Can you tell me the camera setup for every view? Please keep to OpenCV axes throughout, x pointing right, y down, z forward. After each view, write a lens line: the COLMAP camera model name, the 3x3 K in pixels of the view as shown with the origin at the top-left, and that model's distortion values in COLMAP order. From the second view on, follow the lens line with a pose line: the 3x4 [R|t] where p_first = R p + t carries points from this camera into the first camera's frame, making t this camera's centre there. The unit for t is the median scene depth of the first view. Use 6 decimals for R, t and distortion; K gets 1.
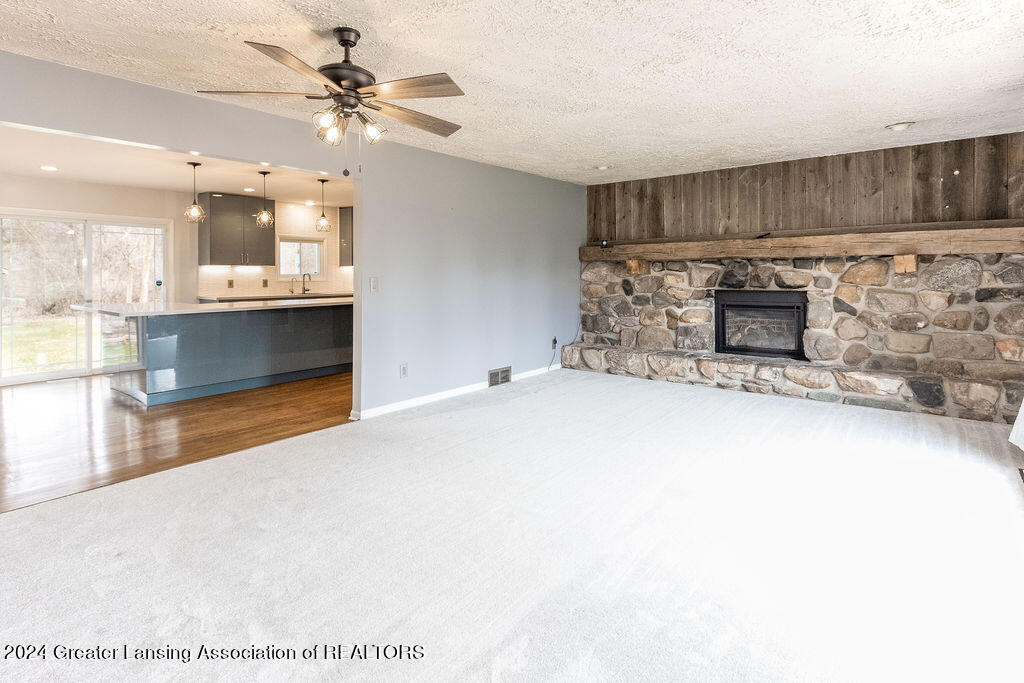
lens RADIAL K [[563.7, 0, 512.7], [0, 563.7, 338.9], [0, 0, 1]] dist [-0.002630, -0.000107]
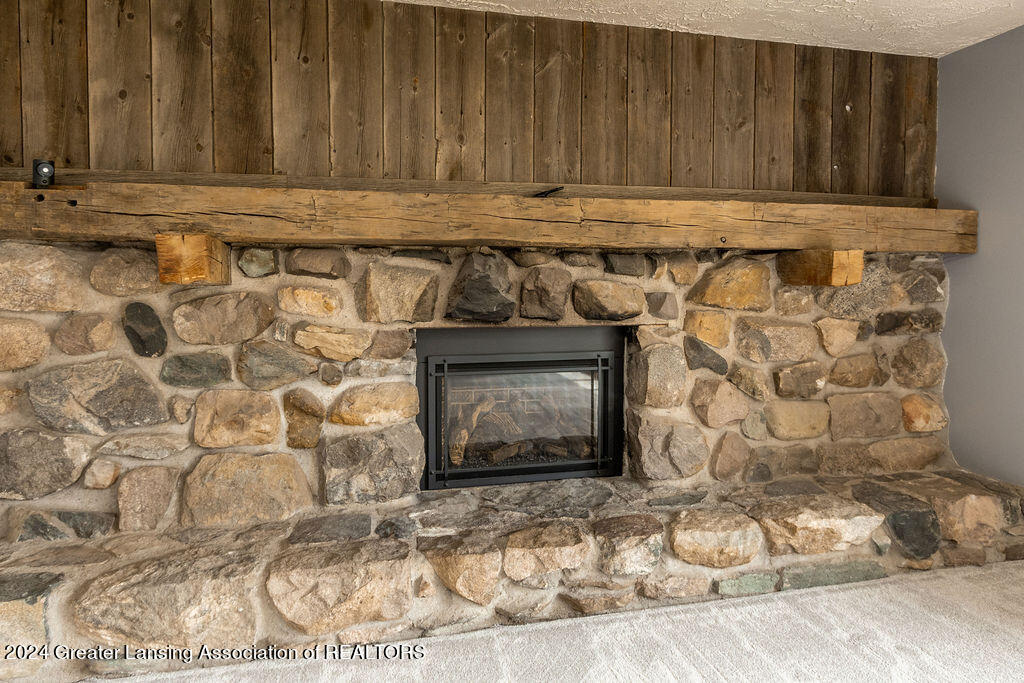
lens RADIAL K [[614.1, 0, 506.5], [0, 614.1, 285.7], [0, 0, 1]] dist [0.008812, -0.000416]
pose [[0.623567, 0.004706, 0.781755, 0.078284], [0.084551, 0.993710, -0.073424, -0.083583], [-0.777184, 0.111883, 0.619247, 0.731969]]
